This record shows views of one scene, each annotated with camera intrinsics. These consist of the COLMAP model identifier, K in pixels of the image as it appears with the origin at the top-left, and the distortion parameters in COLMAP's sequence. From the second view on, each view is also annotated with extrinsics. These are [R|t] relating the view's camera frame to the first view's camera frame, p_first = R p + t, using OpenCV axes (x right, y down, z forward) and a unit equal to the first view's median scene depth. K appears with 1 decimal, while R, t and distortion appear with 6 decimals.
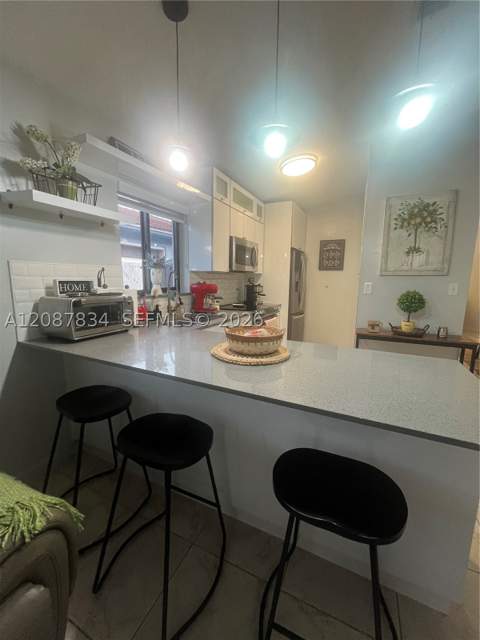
lens RADIAL K [[259.8, 0, 240.3], [0, 259.8, 318.6], [0, 0, 1]] dist [-0.003377, -0.000316]
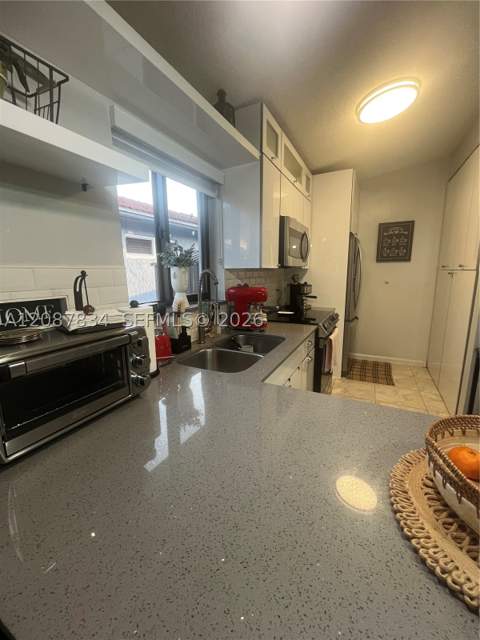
lens RADIAL K [[259.8, 0, 239.5], [0, 259.8, 319.3], [0, 0, 1]] dist [-0.003377, -0.000316]
pose [[0.999241, -0.019914, -0.033486, -0.151574], [0.020790, 0.999446, 0.025997, -0.075179], [0.032950, -0.026673, 0.999101, 0.352243]]
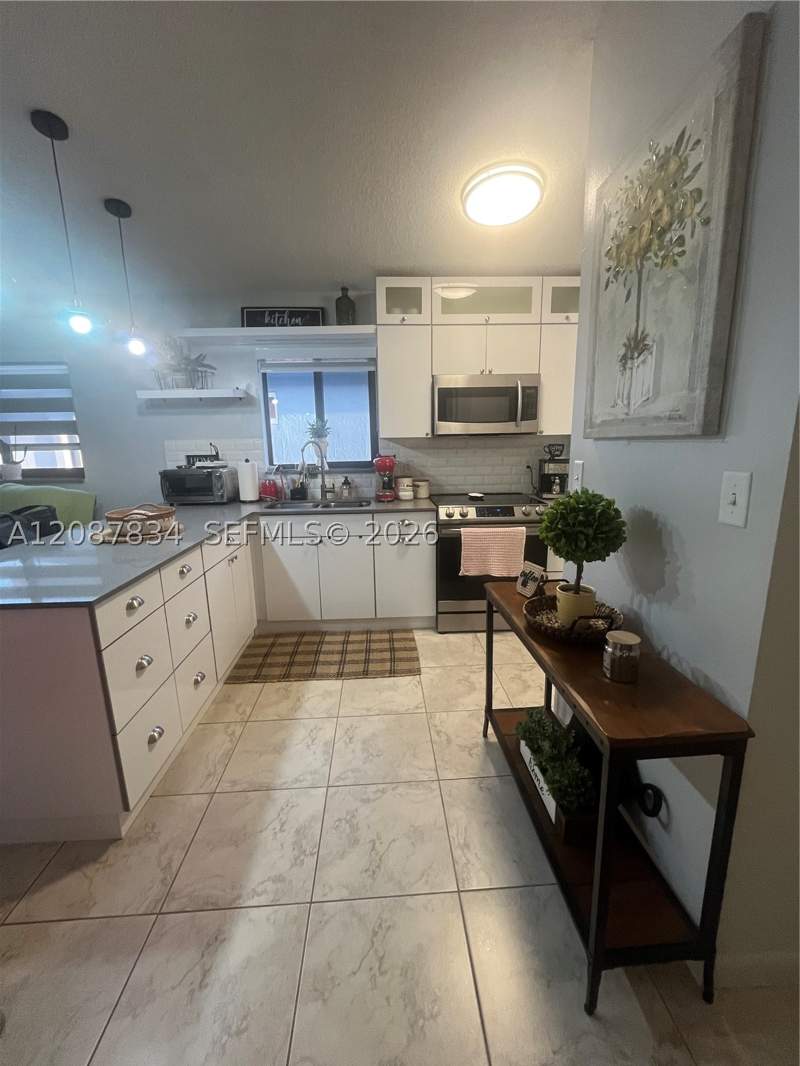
lens RADIAL K [[432.7, 0, 401.6], [0, 432.7, 528.5], [0, 0, 1]] dist [-0.003377, -0.000316]
pose [[0.470643, 0.155862, -0.868448, 0.932923], [-0.117702, 0.986567, 0.113274, -0.089164], [0.874438, 0.048907, 0.482666, 0.535071]]
